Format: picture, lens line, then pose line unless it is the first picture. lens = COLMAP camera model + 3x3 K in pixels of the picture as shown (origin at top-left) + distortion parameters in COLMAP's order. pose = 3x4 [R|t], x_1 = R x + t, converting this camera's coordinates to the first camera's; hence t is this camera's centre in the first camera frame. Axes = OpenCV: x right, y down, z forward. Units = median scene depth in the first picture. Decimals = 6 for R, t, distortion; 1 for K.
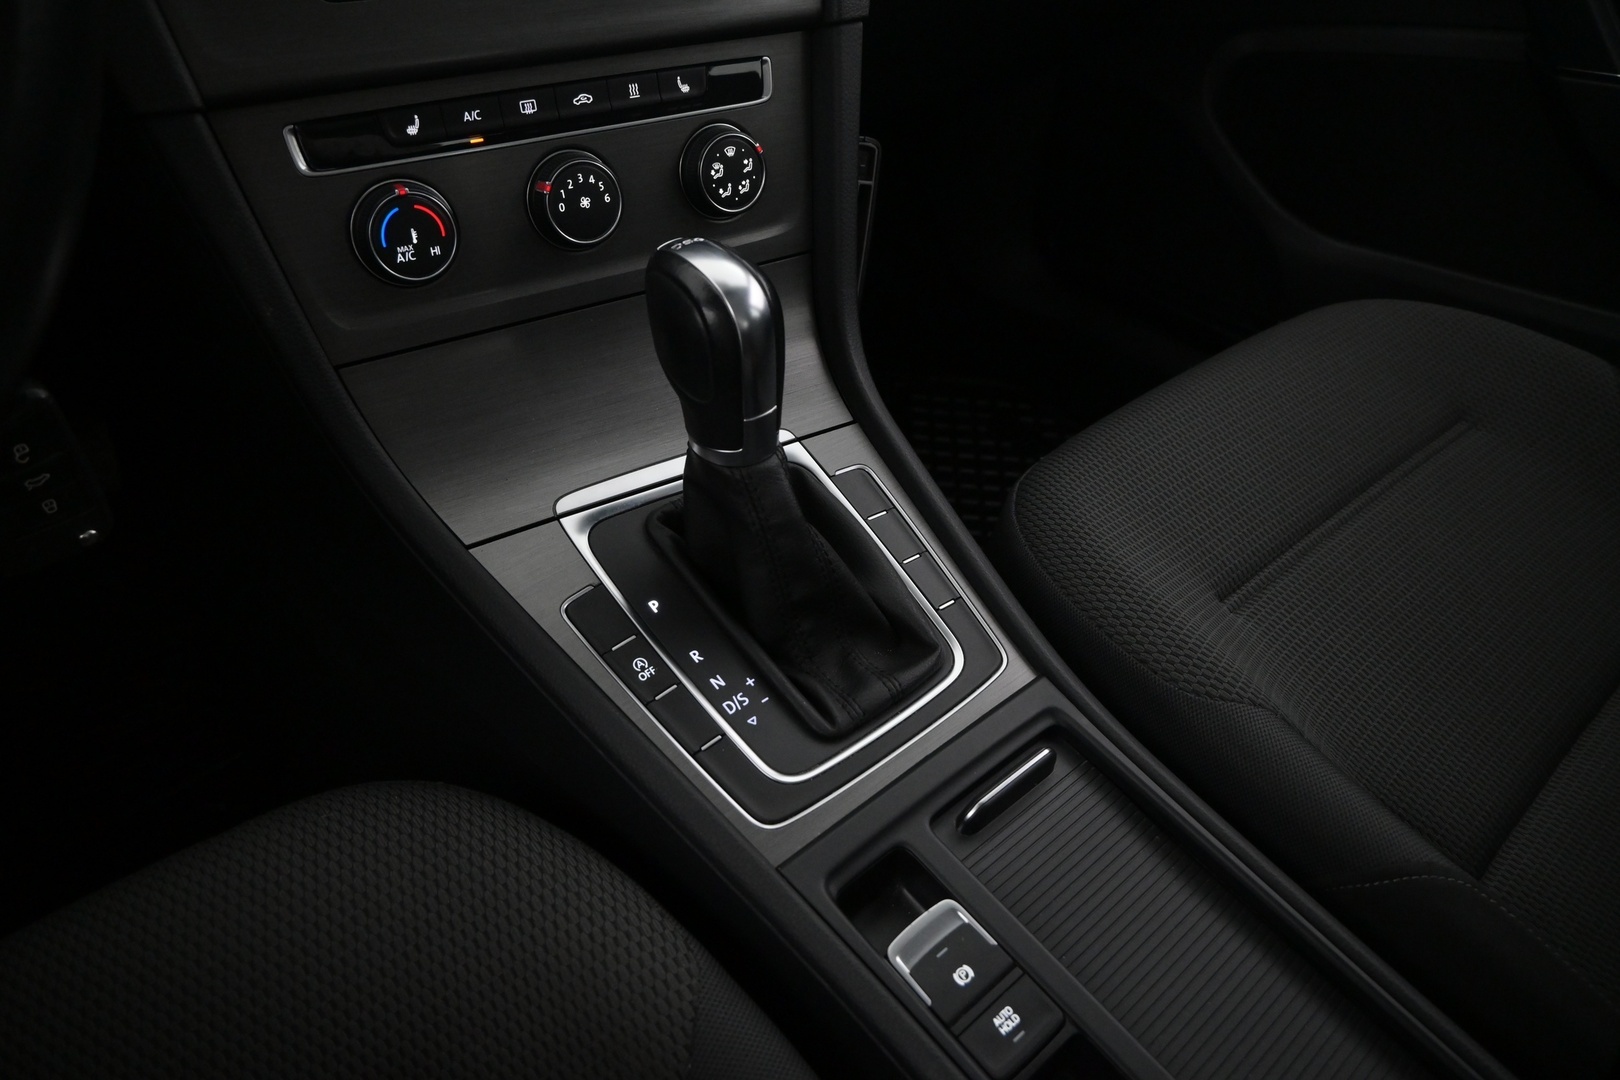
lens RADIAL K [[1128.3, 0, 811.4], [0, 1128.3, 539.3], [0, 0, 1]] dist [0.000912, -0.007394]
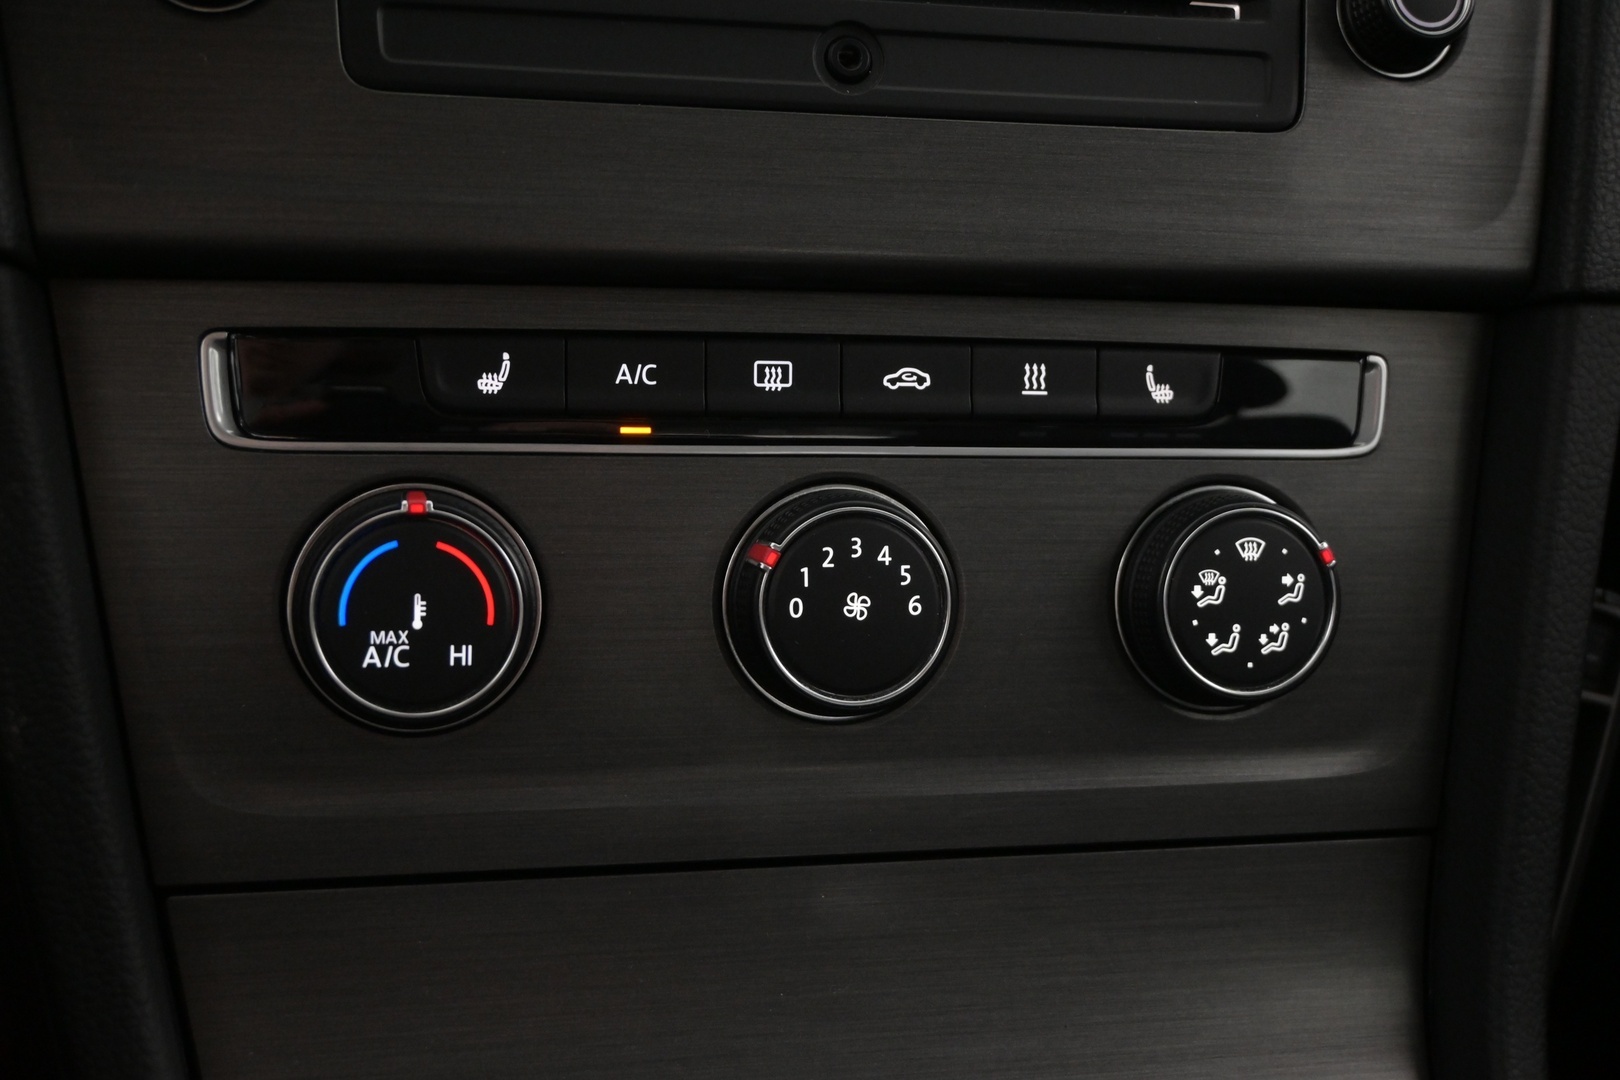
lens RADIAL K [[1878.7, 0, 821.7], [0, 1878.7, 538.5], [0, 0, 1]] dist [0.002902, 0.000000]
pose [[0.933816, 0.118344, -0.337614, 0.011008], [-0.240760, 0.905908, -0.348376, -0.084494], [0.264619, 0.406603, 0.874443, 0.402591]]
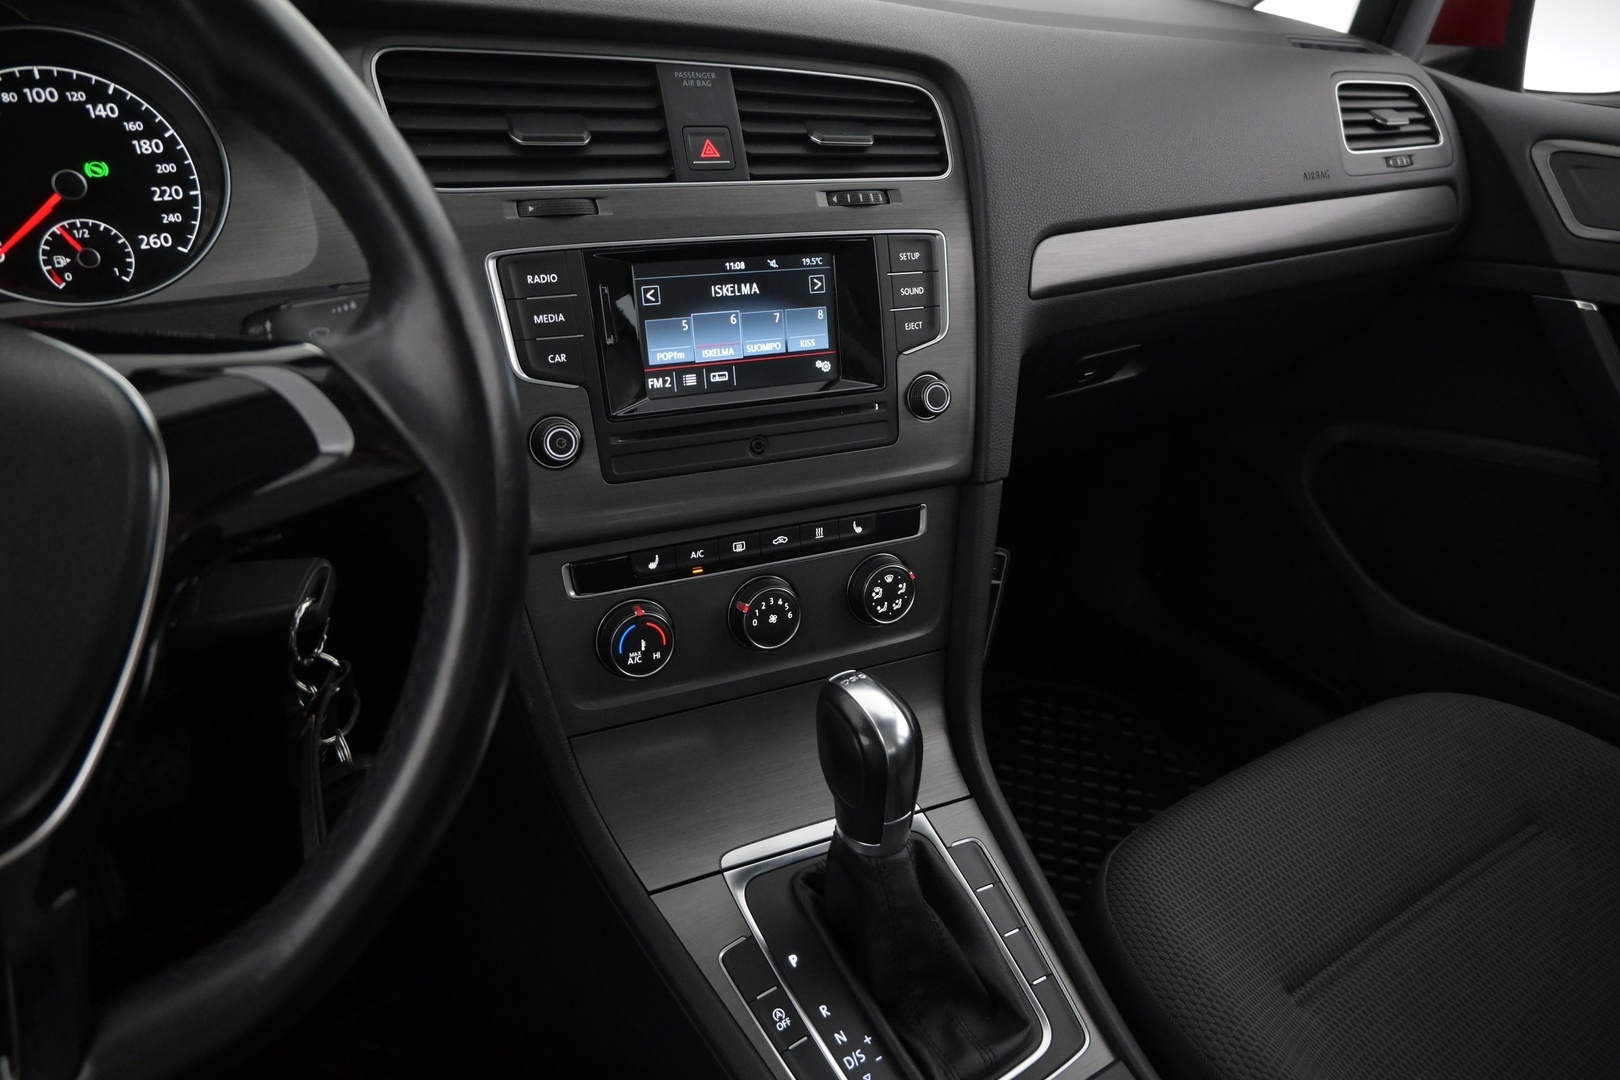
lens RADIAL K [[1128.3, 0, 808.5], [0, 1128.3, 527.2], [0, 0, 1]] dist [0.000912, -0.007394]
pose [[0.990884, 0.086179, -0.103550, -0.037979], [-0.104143, 0.977587, -0.182971, -0.171350], [0.085461, 0.192087, 0.977650, -0.261251]]
